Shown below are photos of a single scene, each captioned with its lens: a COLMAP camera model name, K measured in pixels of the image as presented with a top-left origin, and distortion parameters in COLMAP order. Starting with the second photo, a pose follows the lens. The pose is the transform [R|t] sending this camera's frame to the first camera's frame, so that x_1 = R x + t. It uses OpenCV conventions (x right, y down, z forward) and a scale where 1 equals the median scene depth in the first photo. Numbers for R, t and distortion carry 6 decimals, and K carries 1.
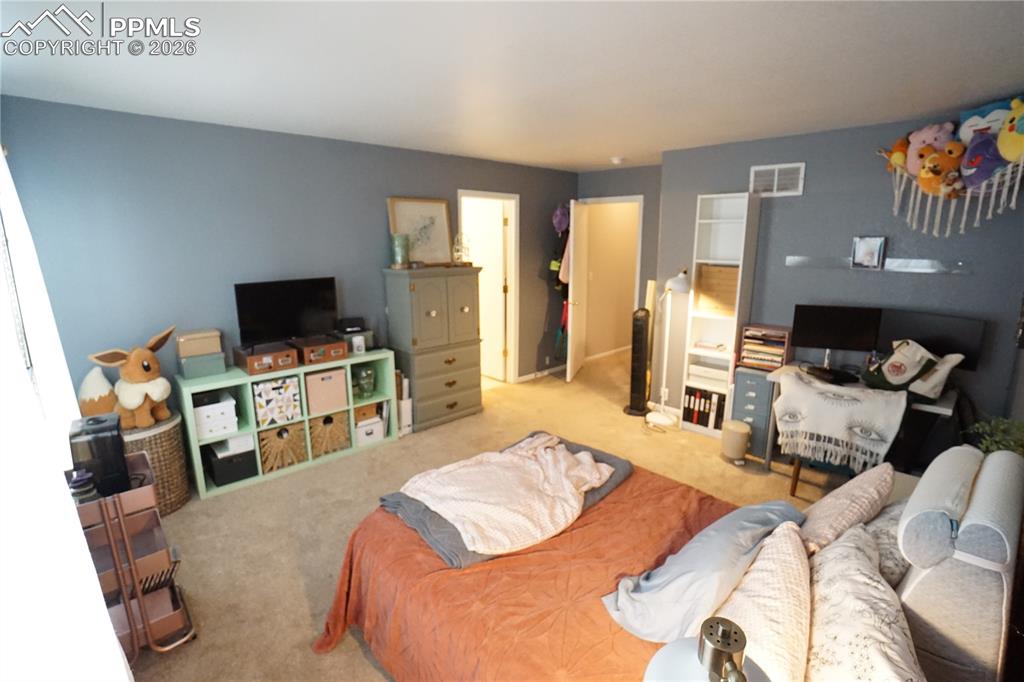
lens RADIAL K [[482.7, 0, 506.3], [0, 482.7, 338.5], [0, 0, 1]] dist [-0.051917, 0.000589]
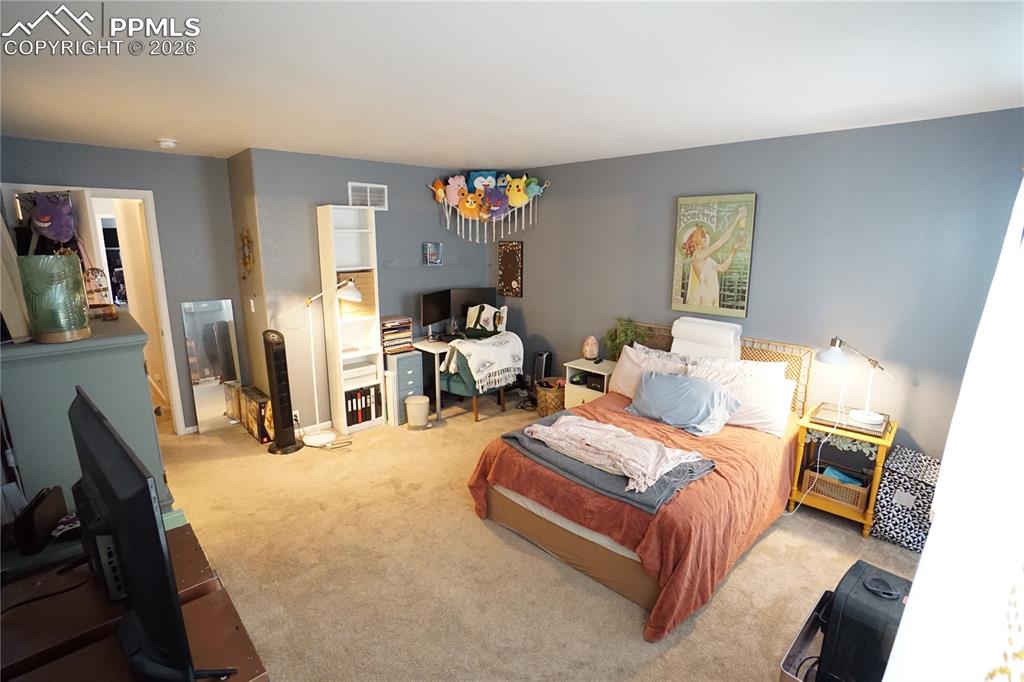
lens RADIAL K [[482.7, 0, 506.3], [0, 482.7, 338.5], [0, 0, 1]] dist [-0.051917, 0.000589]
pose [[-0.020096, -0.198019, 0.979992, -0.638446], [0.199056, 0.959774, 0.198016, -0.150815], [-0.979782, 0.199052, 0.020130, 0.658803]]
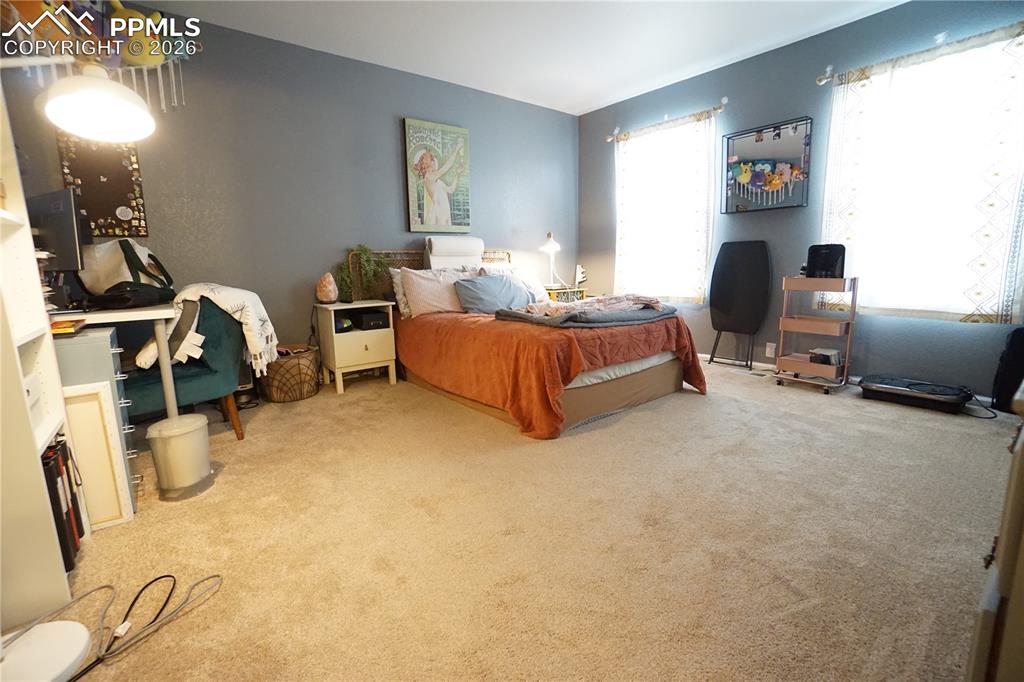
lens RADIAL K [[451.8, 0, 508.5], [0, 451.8, 338.0], [0, 0, 1]] dist [-0.064519, 0.023967]
pose [[-0.996346, 0.015808, 0.083937, 0.052090], [0.044431, 0.935218, 0.351275, -0.055784], [-0.072947, 0.353721, -0.932502, 1.250137]]
